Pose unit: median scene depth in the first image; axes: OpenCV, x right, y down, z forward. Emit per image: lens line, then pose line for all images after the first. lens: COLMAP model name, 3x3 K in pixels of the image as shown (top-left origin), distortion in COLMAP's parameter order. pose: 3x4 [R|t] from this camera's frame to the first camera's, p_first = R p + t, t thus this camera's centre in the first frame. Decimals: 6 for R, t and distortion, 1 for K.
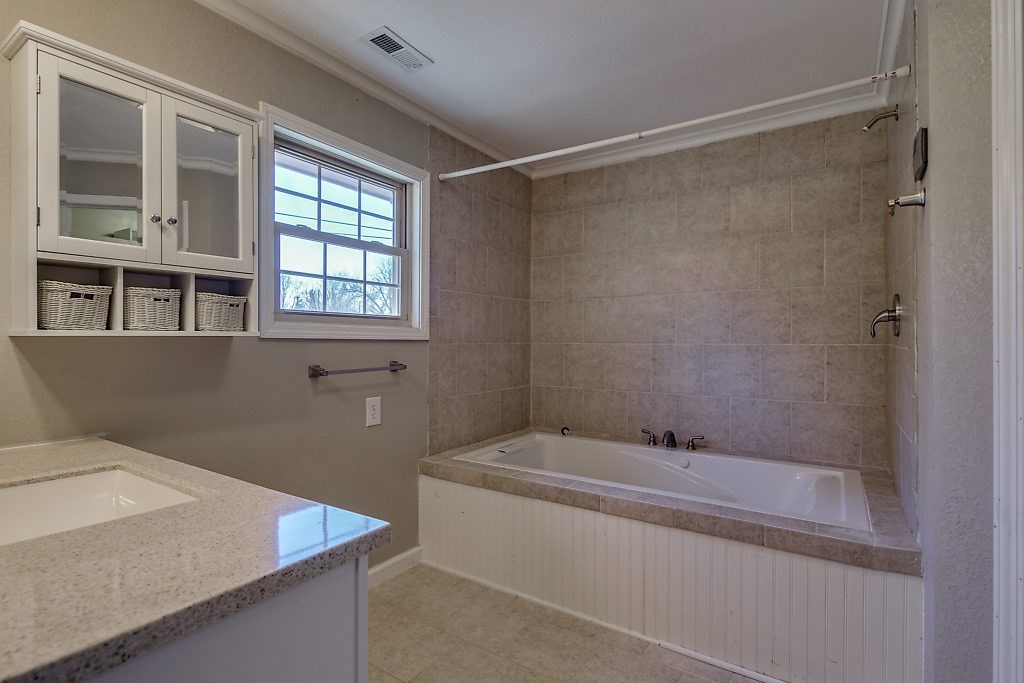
lens RADIAL K [[503.8, 0, 510.2], [0, 503.8, 333.7], [0, 0, 1]] dist [0.001197, -0.000798]
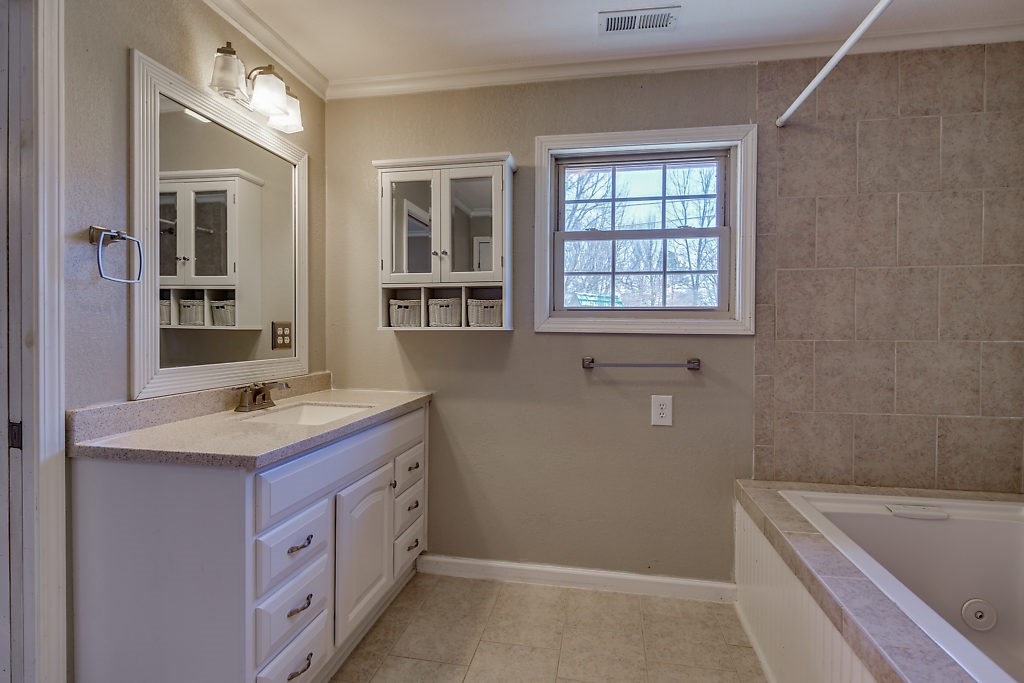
lens RADIAL K [[503.8, 0, 510.2], [0, 503.8, 333.7], [0, 0, 1]] dist [0.001197, -0.000798]
pose [[0.387460, 0.002802, -0.921882, 0.470279], [0.005968, 0.999967, 0.005548, 0.004406], [0.921867, -0.007651, 0.387430, 0.369523]]
